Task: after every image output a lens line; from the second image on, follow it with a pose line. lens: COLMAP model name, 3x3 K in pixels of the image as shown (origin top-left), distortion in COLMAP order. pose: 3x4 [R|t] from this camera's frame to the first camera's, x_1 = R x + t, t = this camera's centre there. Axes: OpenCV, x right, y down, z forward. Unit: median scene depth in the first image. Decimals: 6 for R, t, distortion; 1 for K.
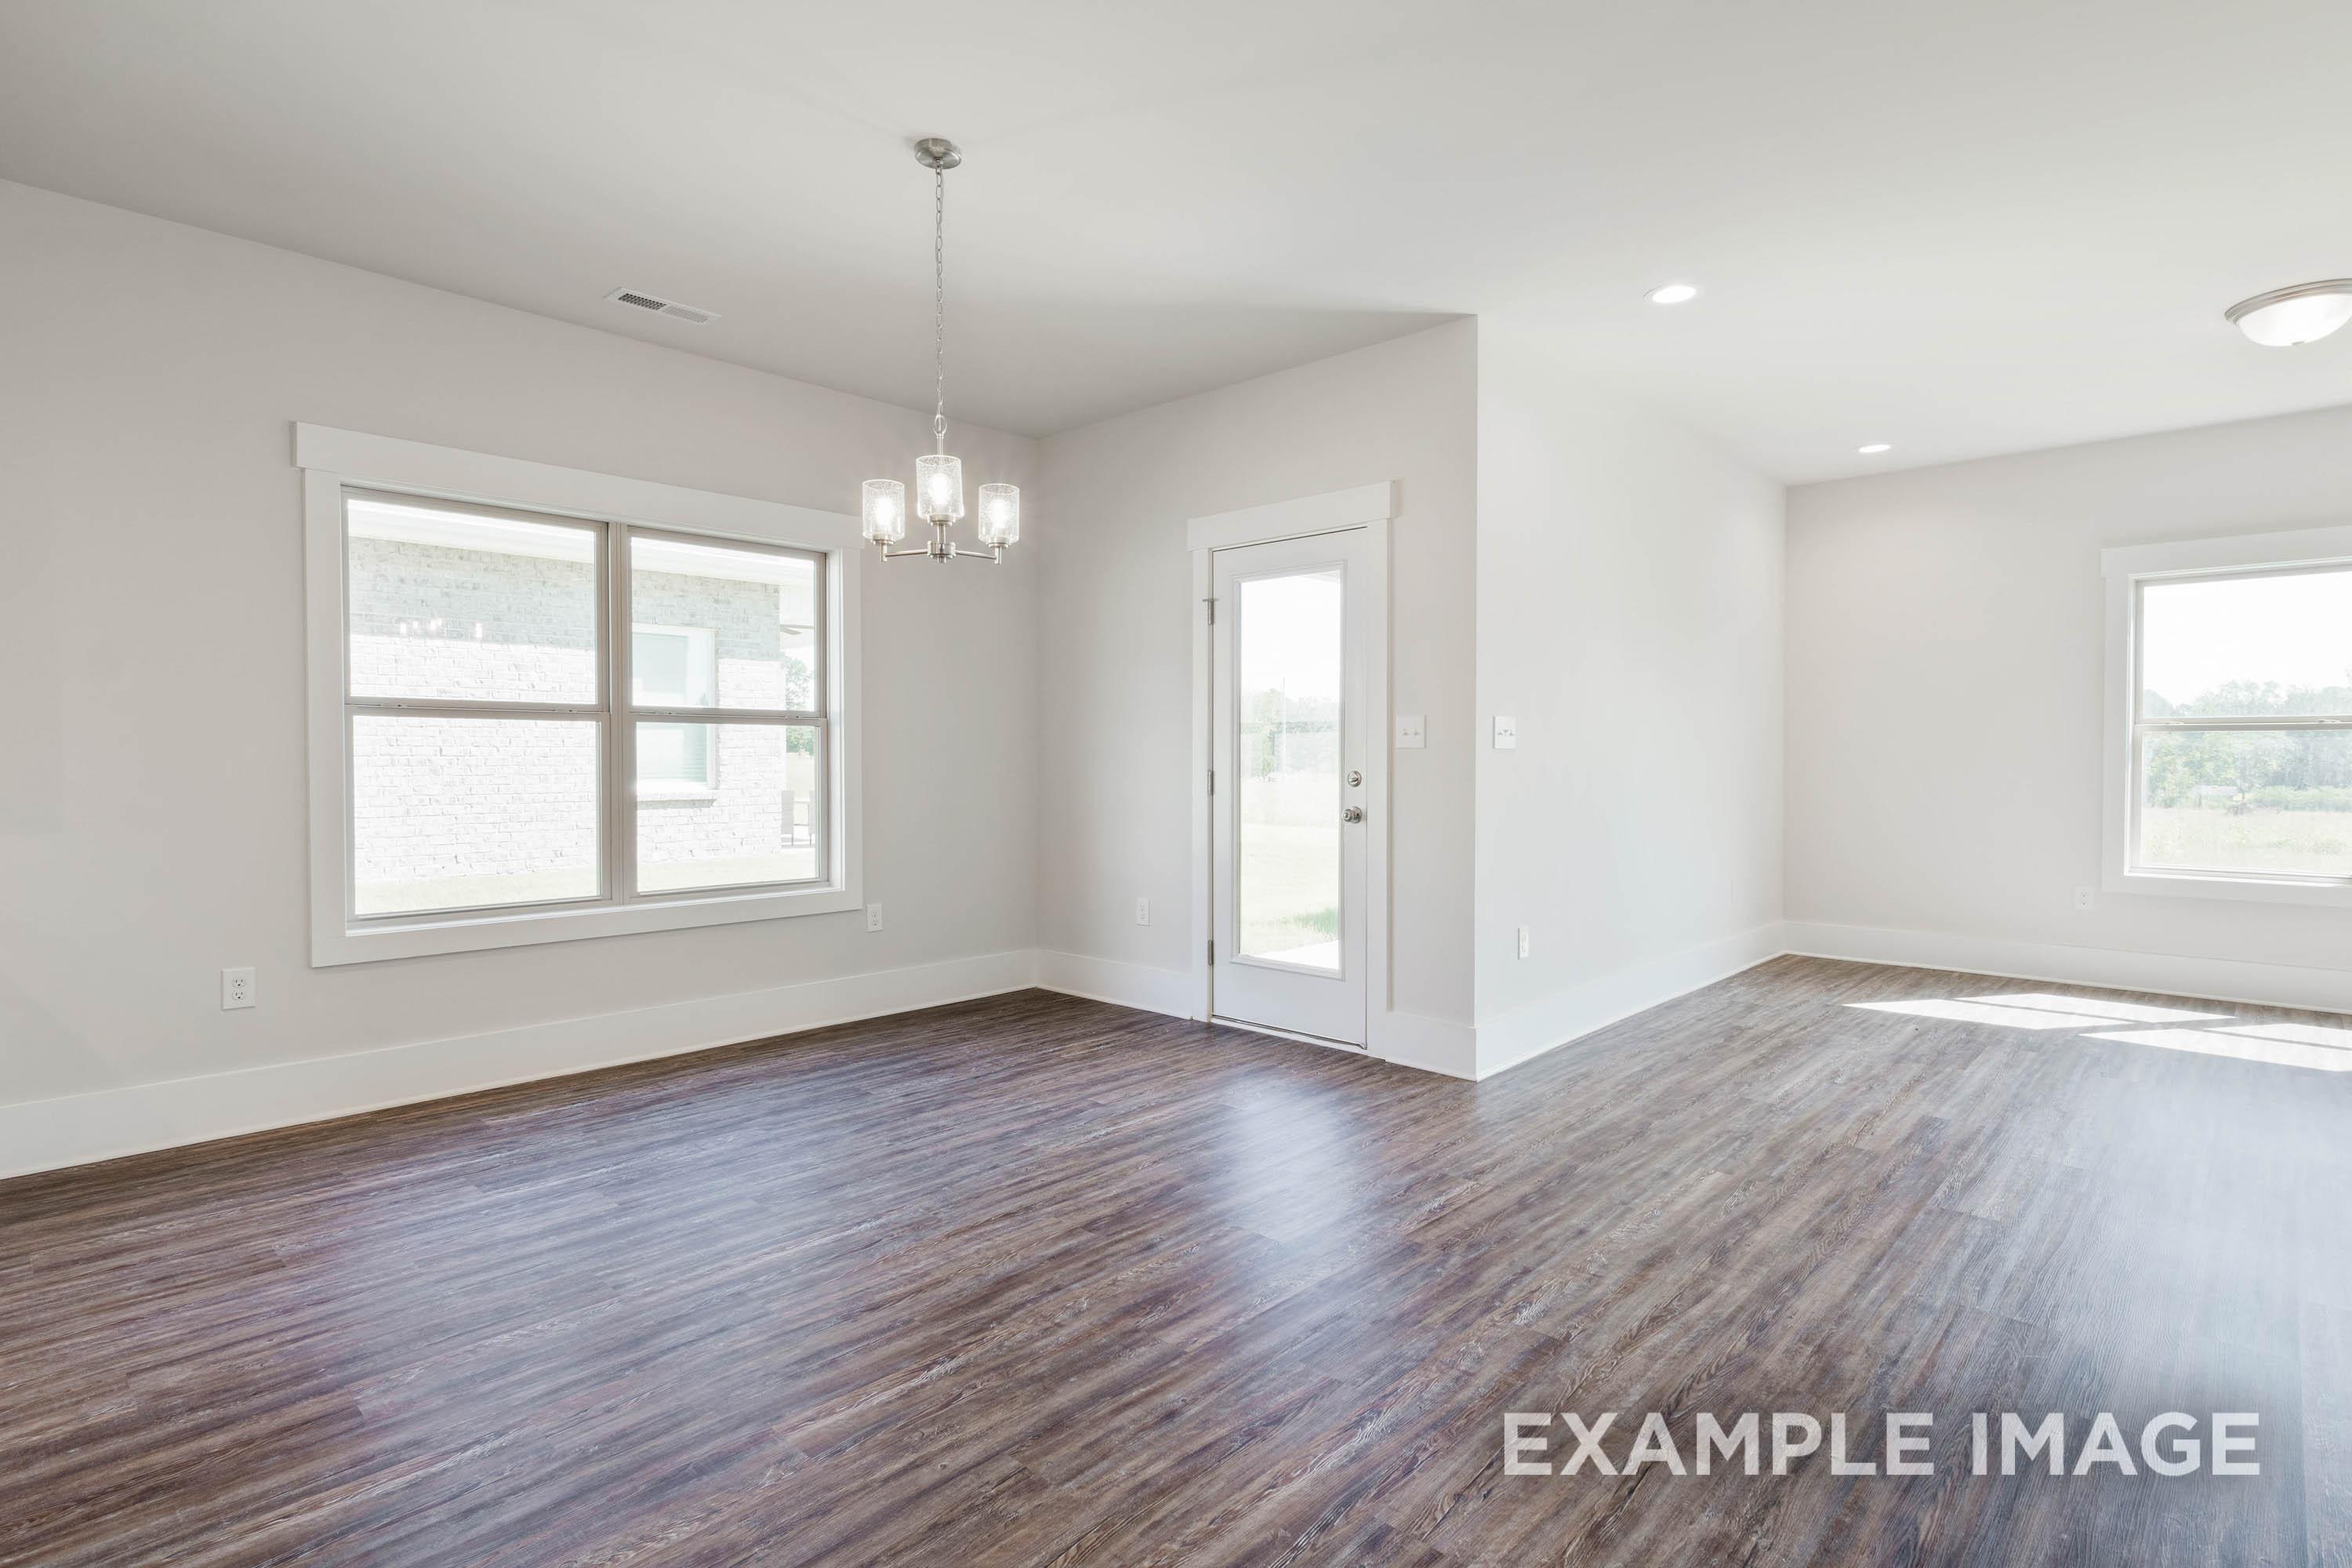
lens RADIAL K [[1183.1, 0, 1167.4], [0, 1183.1, 774.6], [0, 0, 1]] dist [0.000423, -0.000668]
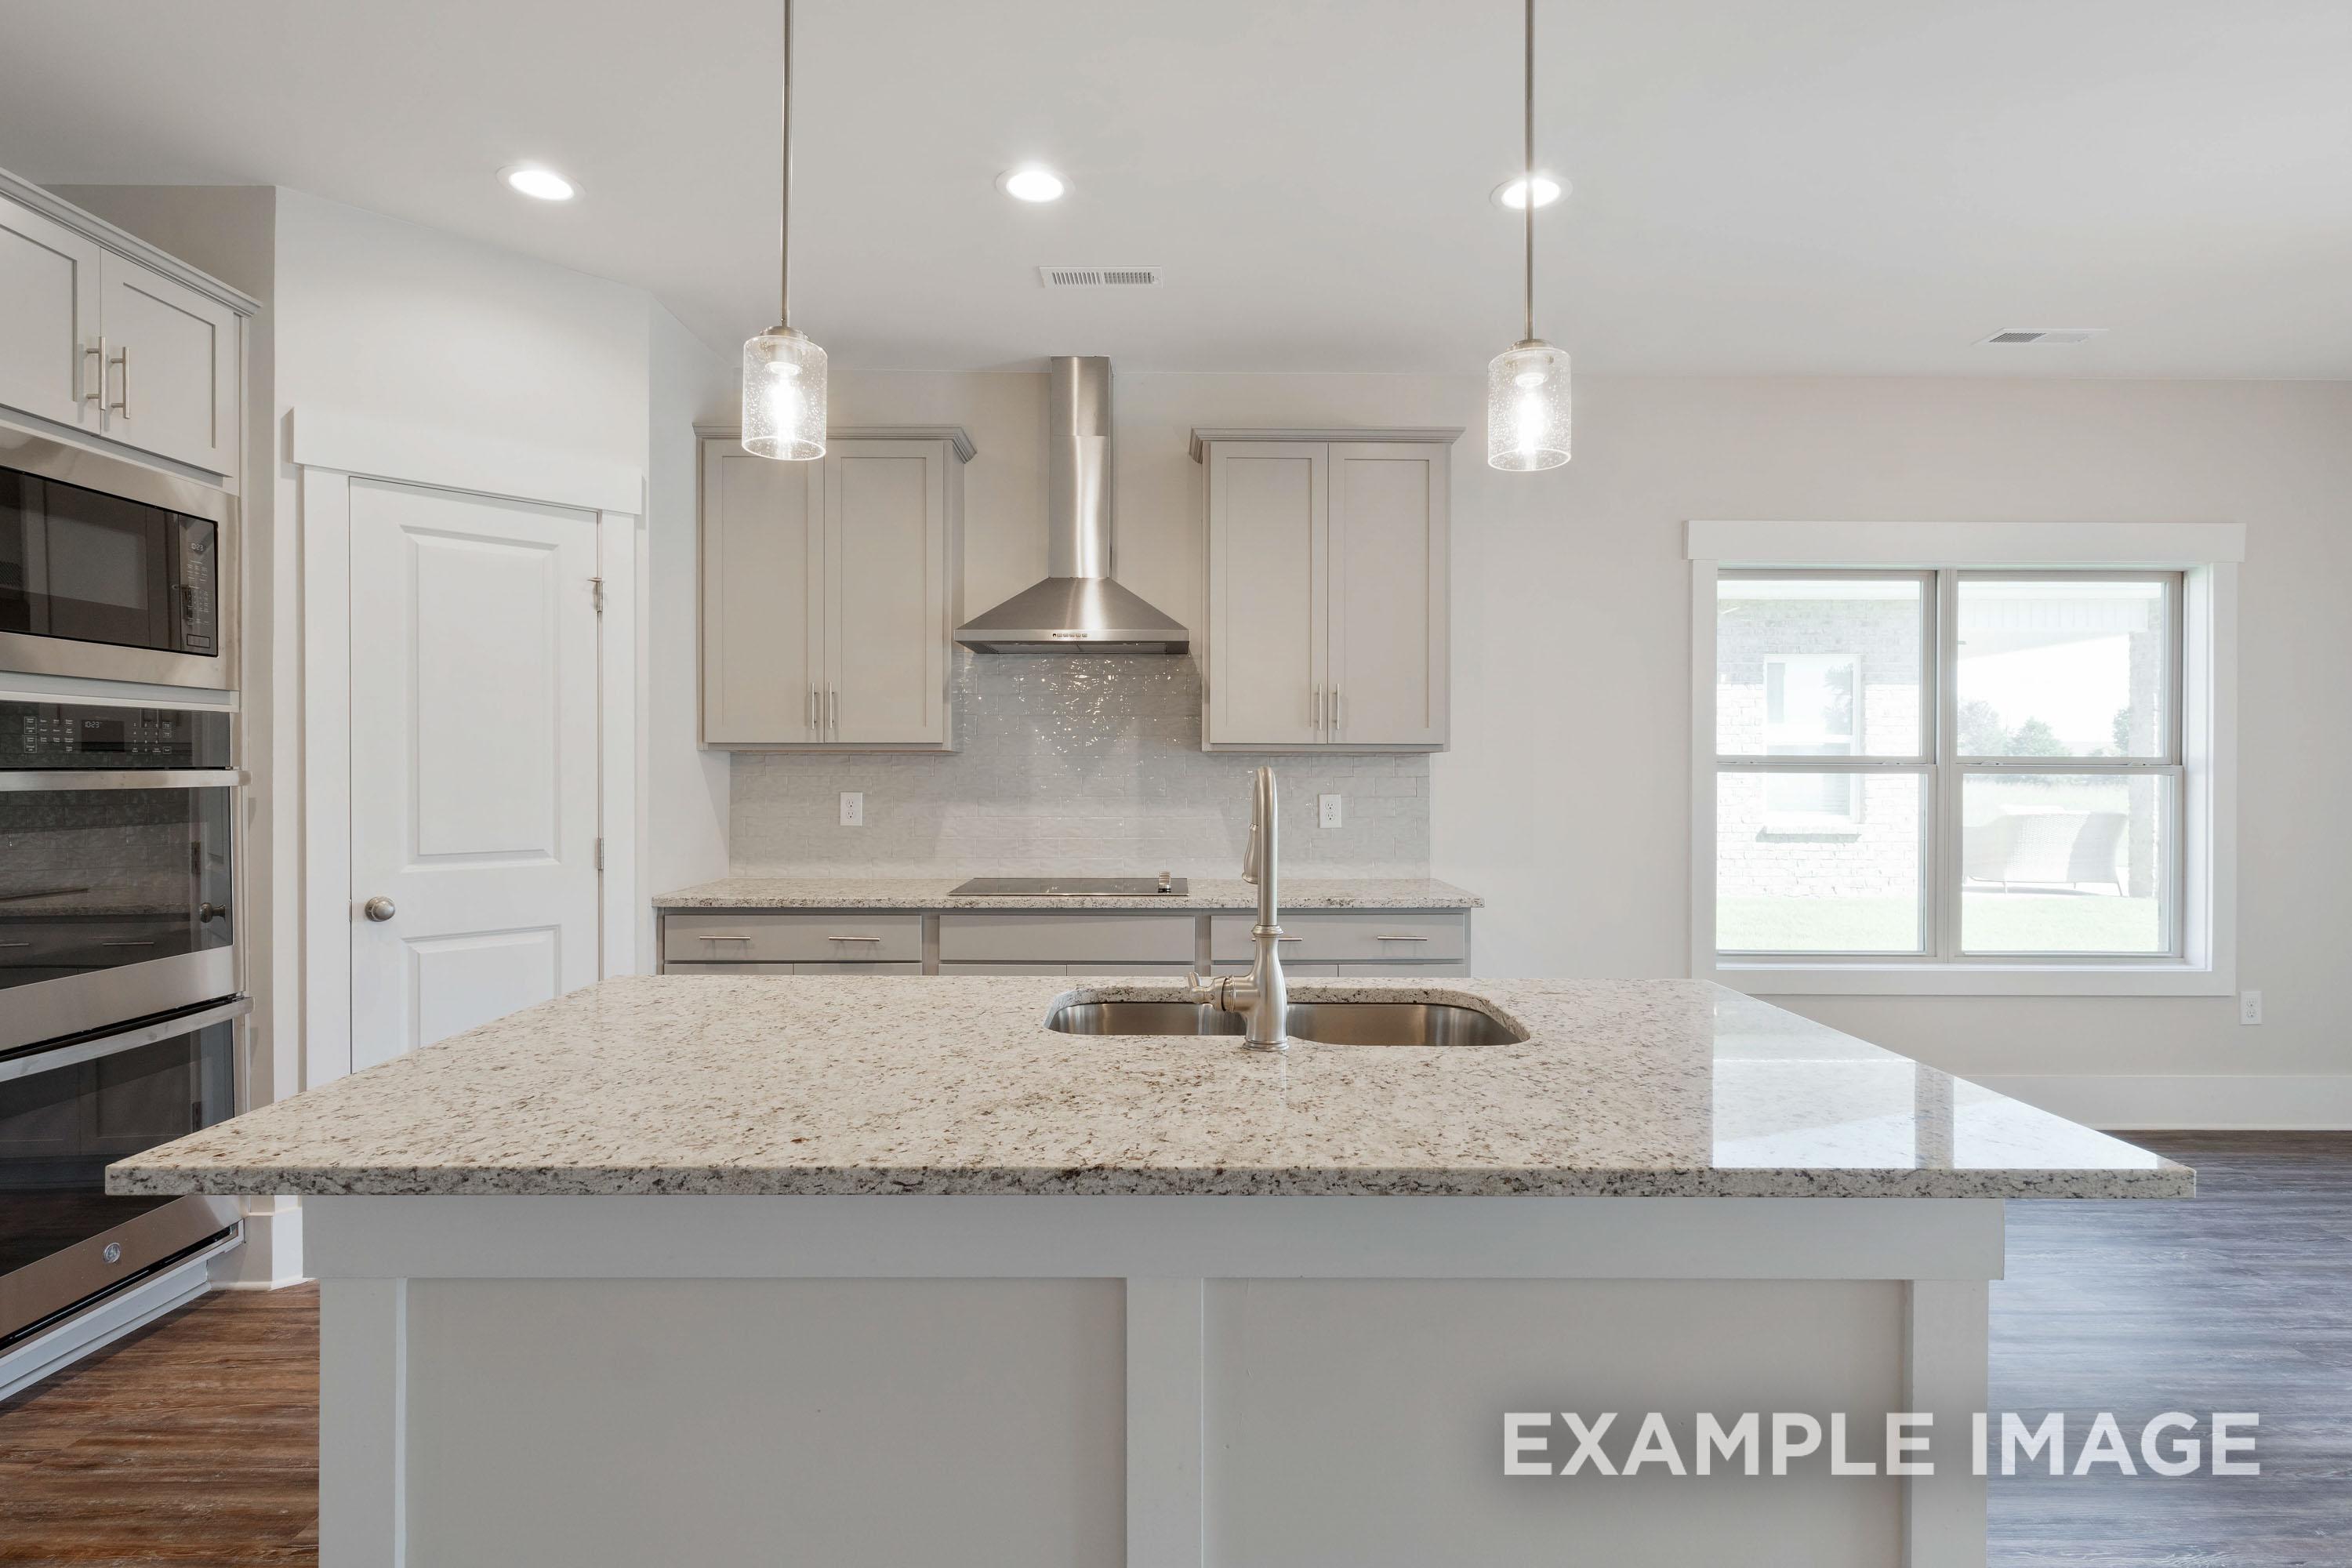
lens RADIAL K [[1183.1, 0, 1167.4], [0, 1183.1, 774.6], [0, 0, 1]] dist [0.000423, -0.000668]
pose [[0.686547, 0.004024, -0.727074, -0.196273], [-0.015340, 0.999842, -0.008951, -0.025519], [0.726923, 0.017299, 0.686501, -0.130075]]
